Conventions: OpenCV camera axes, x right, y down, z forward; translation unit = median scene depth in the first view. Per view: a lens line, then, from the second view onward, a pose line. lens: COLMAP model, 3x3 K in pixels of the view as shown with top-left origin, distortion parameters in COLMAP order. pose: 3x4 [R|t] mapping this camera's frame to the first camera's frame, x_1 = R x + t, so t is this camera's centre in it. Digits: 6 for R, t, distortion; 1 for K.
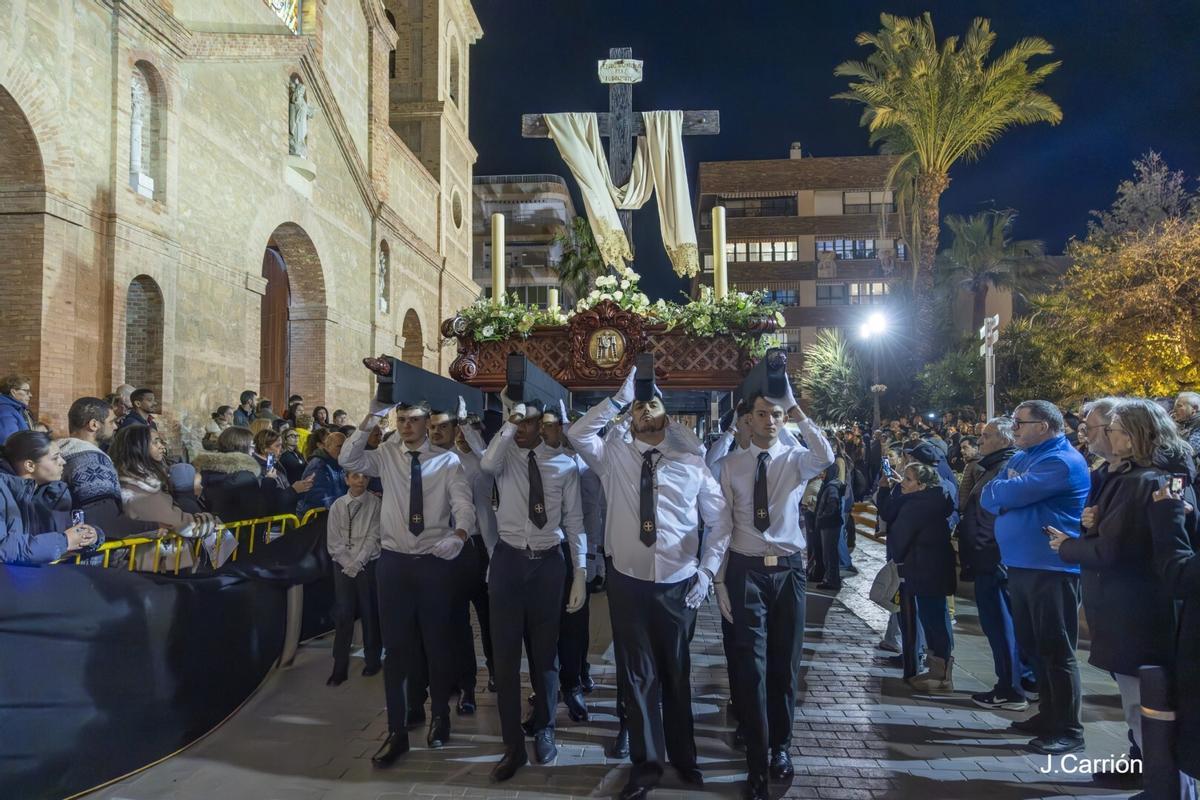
lens RADIAL K [[813.4, 0, 584.2], [0, 813.4, 401.0], [0, 0, 1]] dist [0.024330, 0.000866]
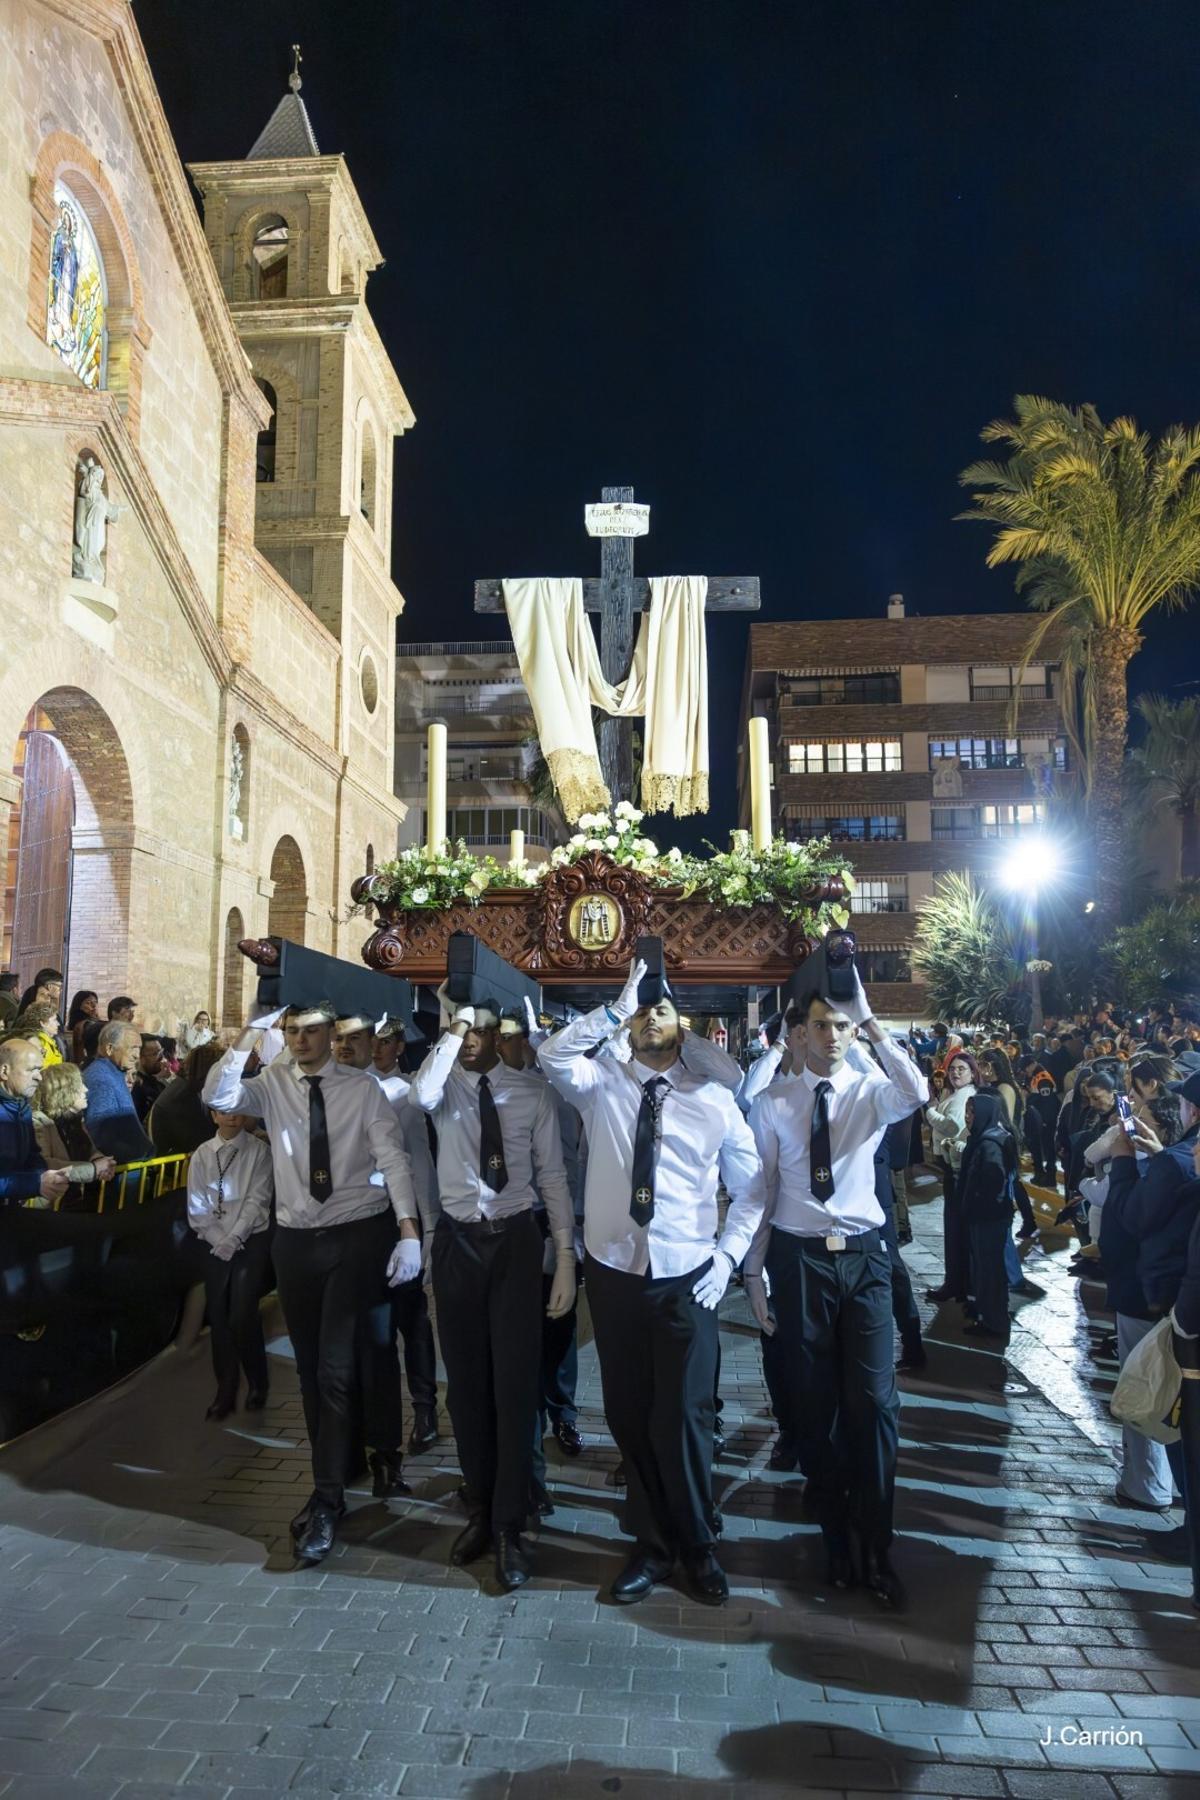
lens RADIAL K [[1217.0, 0, 575.2], [0, 1217.0, 906.3], [0, 0, 1]] dist [0.008734, -0.000405]
pose [[0.999981, 0.002770, -0.005432, 0.011619], [-0.003123, 0.997809, -0.066092, 0.001459], [0.005237, 0.066108, 0.997799, 0.063775]]
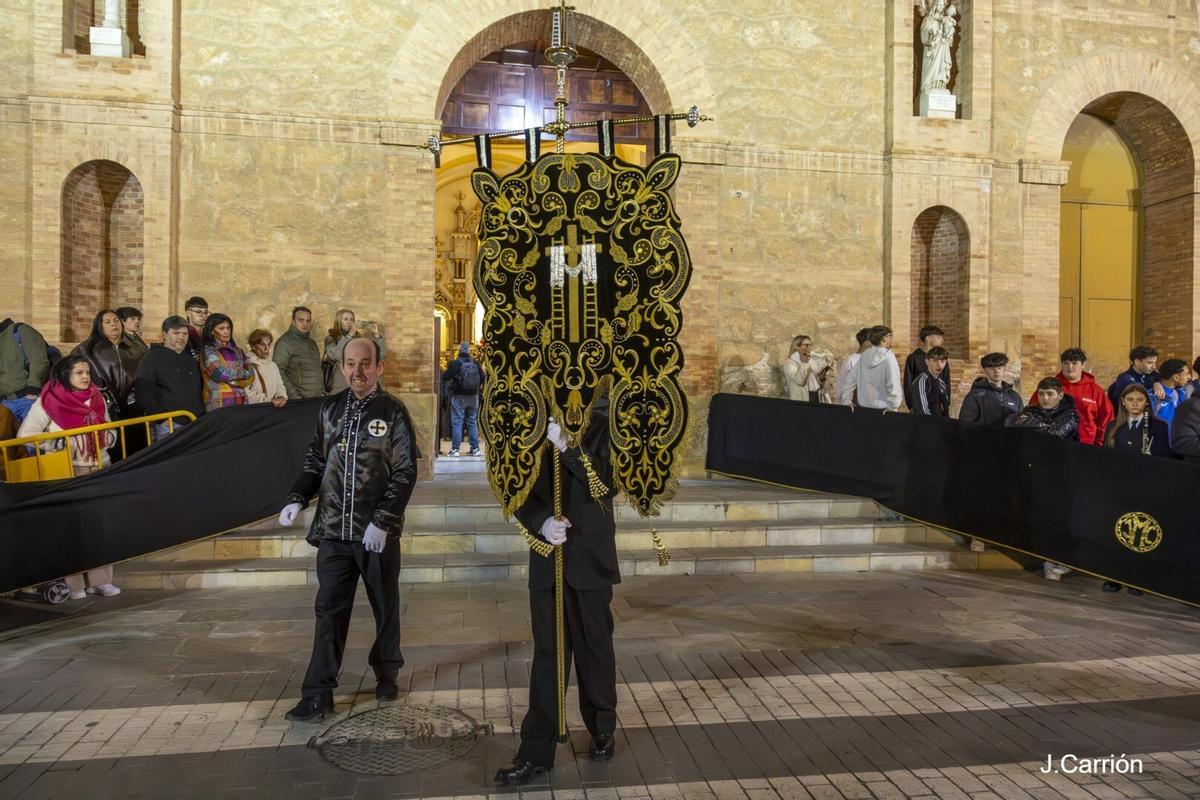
lens RADIAL K [[786.4, 0, 607.2], [0, 786.4, 399.6], [0, 0, 1]] dist [0.011888, -0.003168]
pose [[0.248647, 0.004724, -0.968583, 0.120672], [0.041778, 0.999005, 0.015597, 0.031746], [0.967693, -0.044344, 0.248202, 0.523945]]
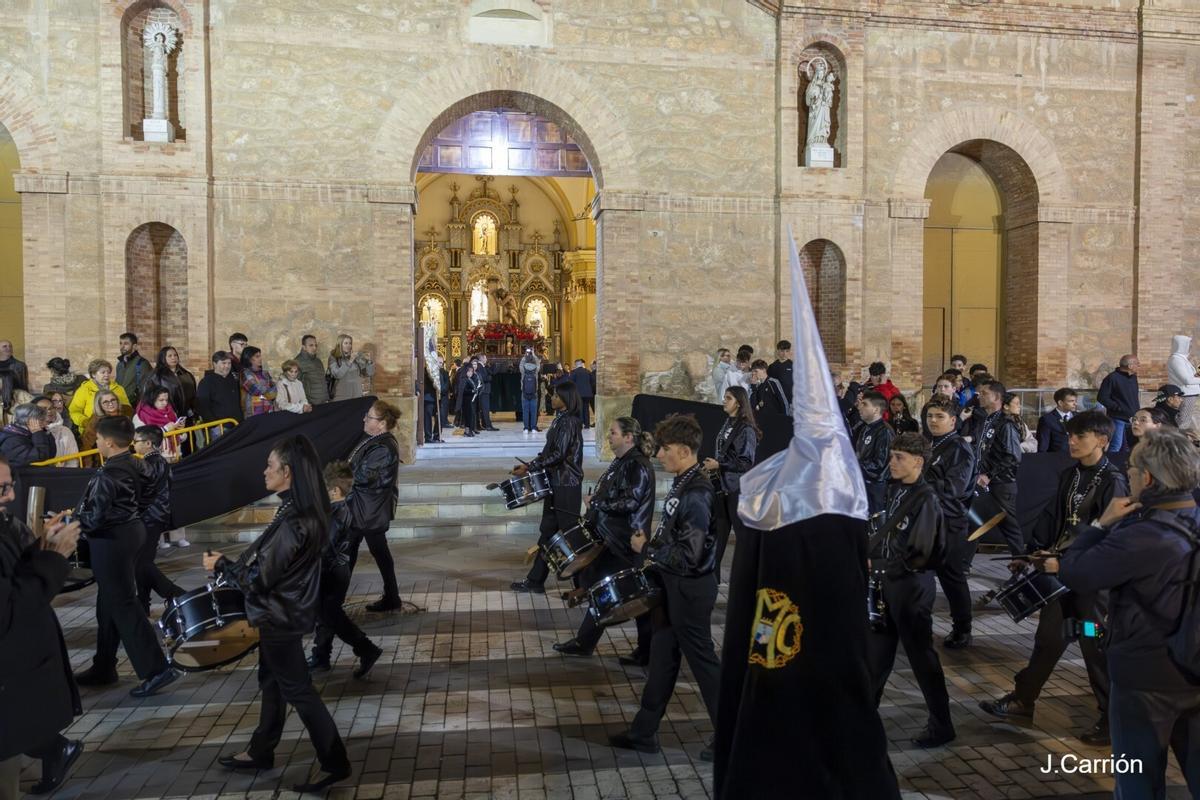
lens RADIAL K [[811.3, 0, 600.0], [0, 811.3, 400.0], [0, 0, 1]] dist [0.008734, -0.000405]
pose [[0.227177, 0.029804, -0.973397, 0.227564], [0.054255, 0.997592, 0.043208, 0.019477], [0.972341, -0.062628, 0.225013, 0.534746]]
